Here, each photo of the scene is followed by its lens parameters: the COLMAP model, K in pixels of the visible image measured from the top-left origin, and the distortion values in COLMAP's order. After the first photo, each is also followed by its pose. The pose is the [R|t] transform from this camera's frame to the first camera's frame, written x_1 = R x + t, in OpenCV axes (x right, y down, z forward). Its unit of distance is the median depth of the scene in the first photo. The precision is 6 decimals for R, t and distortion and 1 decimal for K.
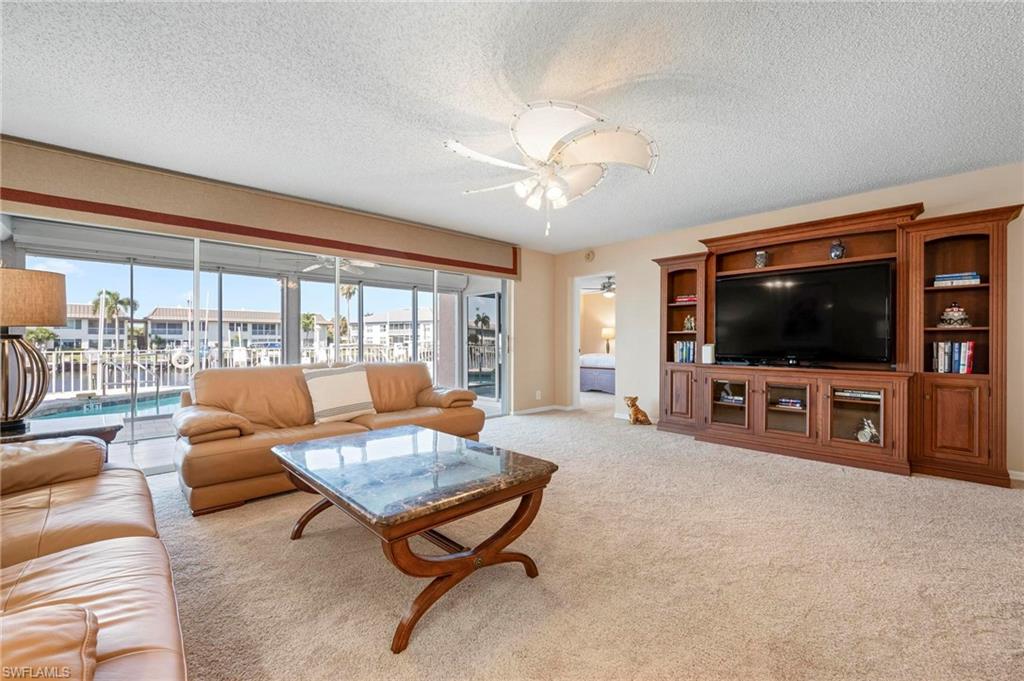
lens RADIAL K [[428.7, 0, 512.0], [0, 428.7, 340.5], [0, 0, 1]] dist [0.001202, 0.000011]
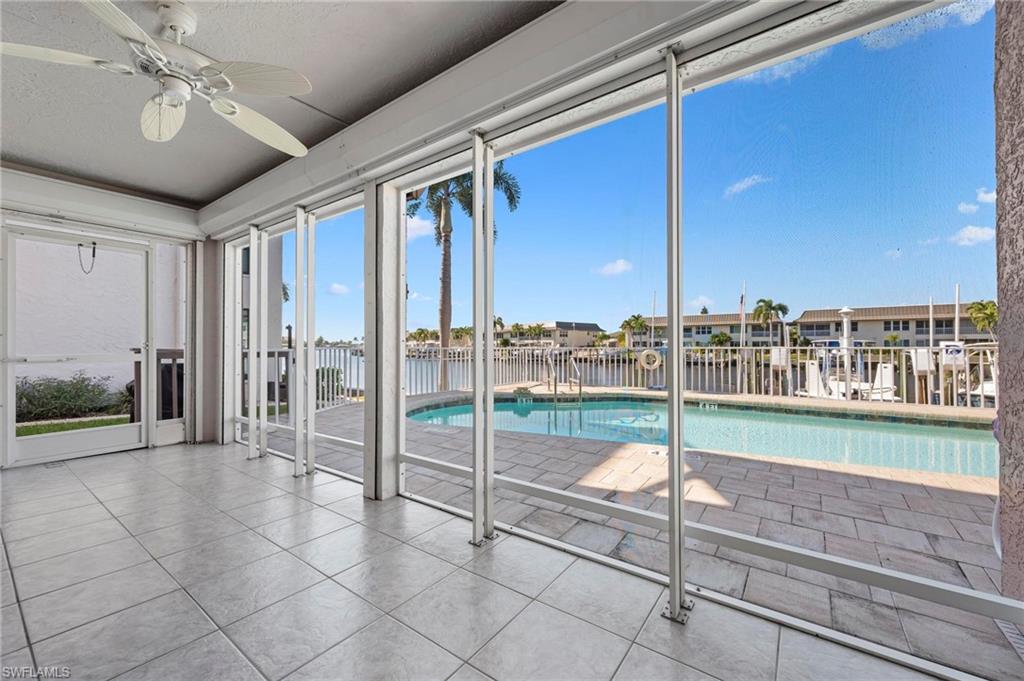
lens RADIAL K [[396.9, 0, 512.0], [0, 396.9, 340.5], [0, 0, 1]] dist [-0.001751, -0.000126]
pose [[0.186516, -0.010363, -0.982397, -0.054448], [0.004843, 0.999942, -0.009629, 0.022839], [0.982440, -0.002962, 0.186556, 0.990436]]
